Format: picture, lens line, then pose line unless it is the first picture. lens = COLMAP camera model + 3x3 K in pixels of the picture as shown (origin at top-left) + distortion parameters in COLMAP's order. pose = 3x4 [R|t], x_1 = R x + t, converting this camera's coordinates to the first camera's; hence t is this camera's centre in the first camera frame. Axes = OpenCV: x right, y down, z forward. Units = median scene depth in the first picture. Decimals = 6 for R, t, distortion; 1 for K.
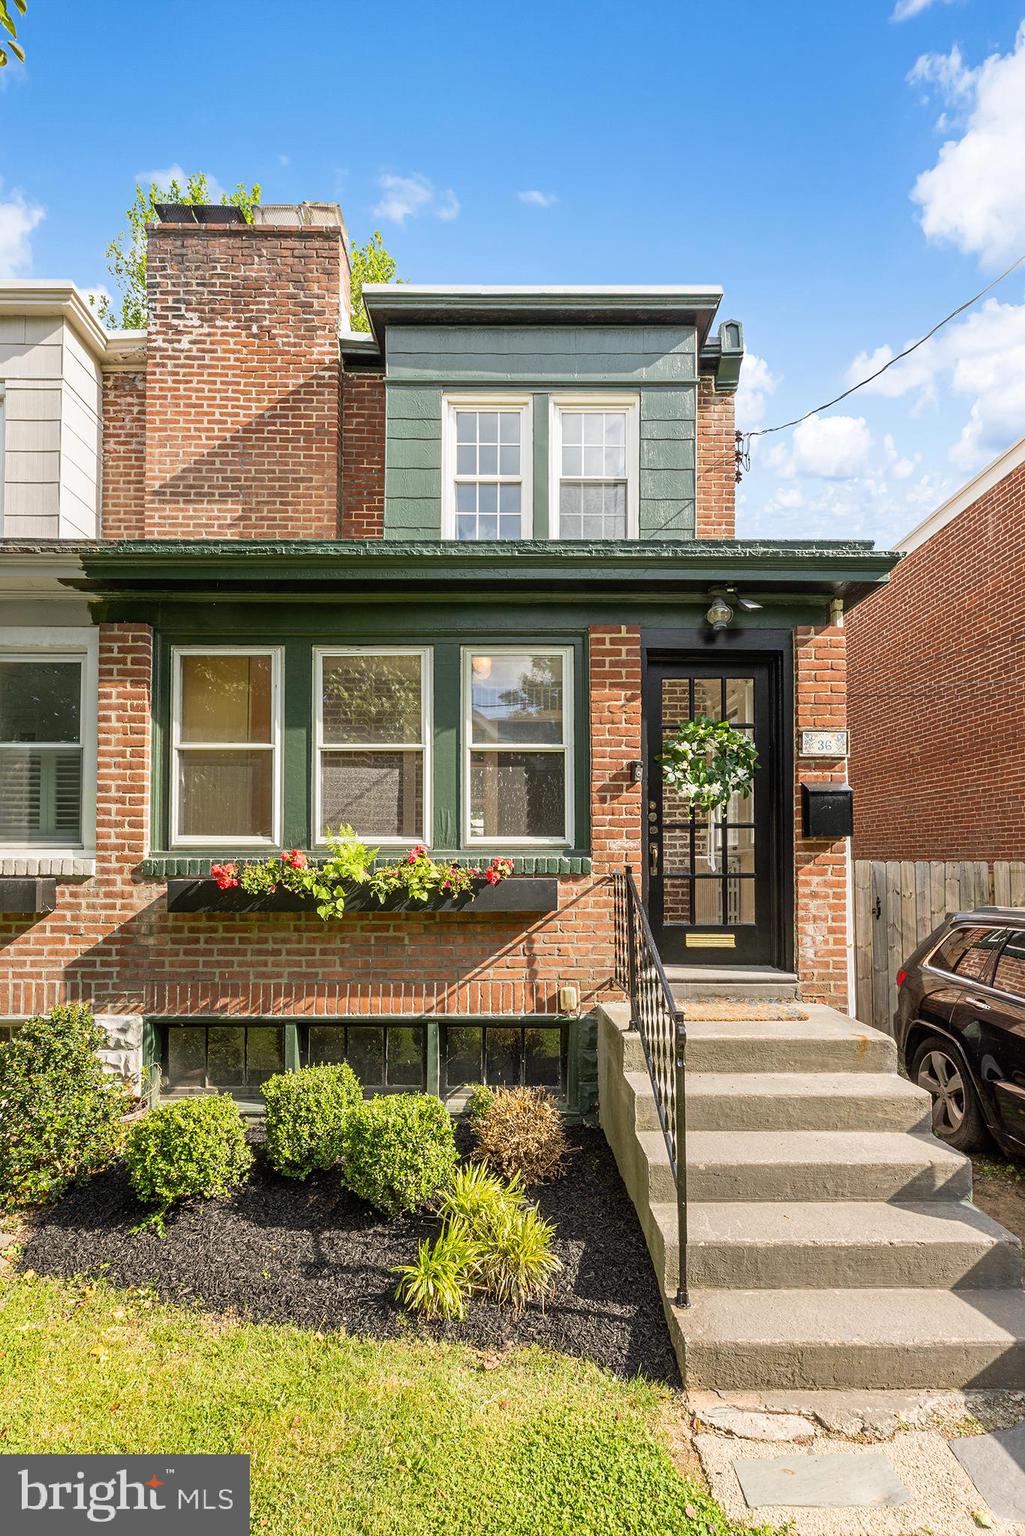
lens RADIAL K [[692.6, 0, 511.0], [0, 692.6, 759.8], [0, 0, 1]] dist [-0.000585, -0.000505]
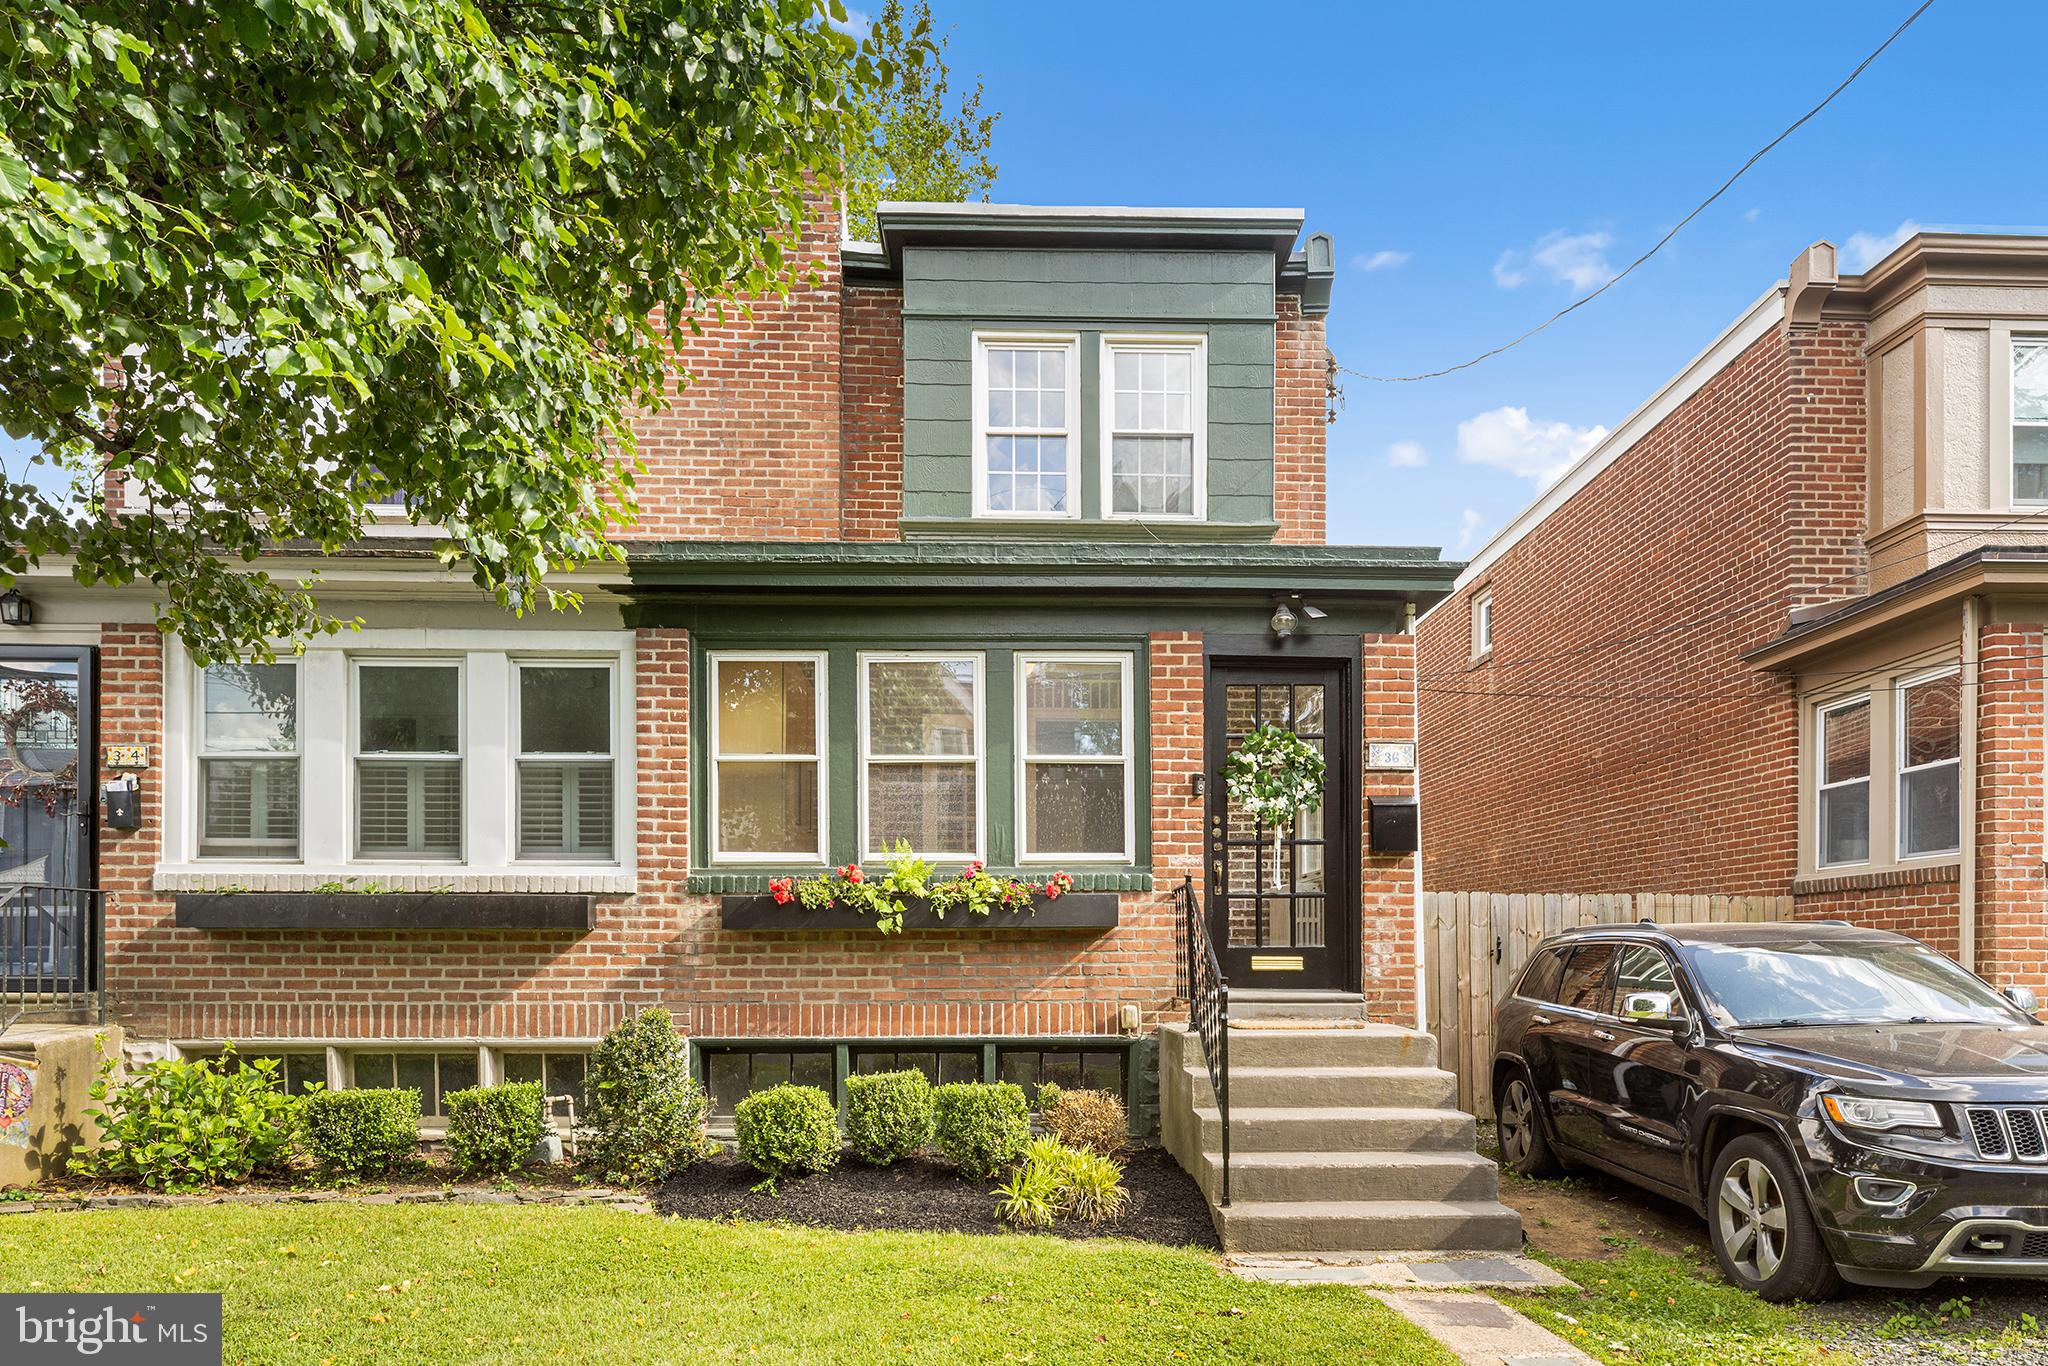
lens RADIAL K [[1456.0, 0, 1025.9], [0, 1456.0, 687.5], [0, 0, 1]] dist [-0.005370, -0.000628]
pose [[0.999472, 0.002753, 0.032367, -0.124663], [-0.001237, 0.998905, -0.046759, -0.023162], [-0.032460, 0.046694, 0.998382, -1.017139]]
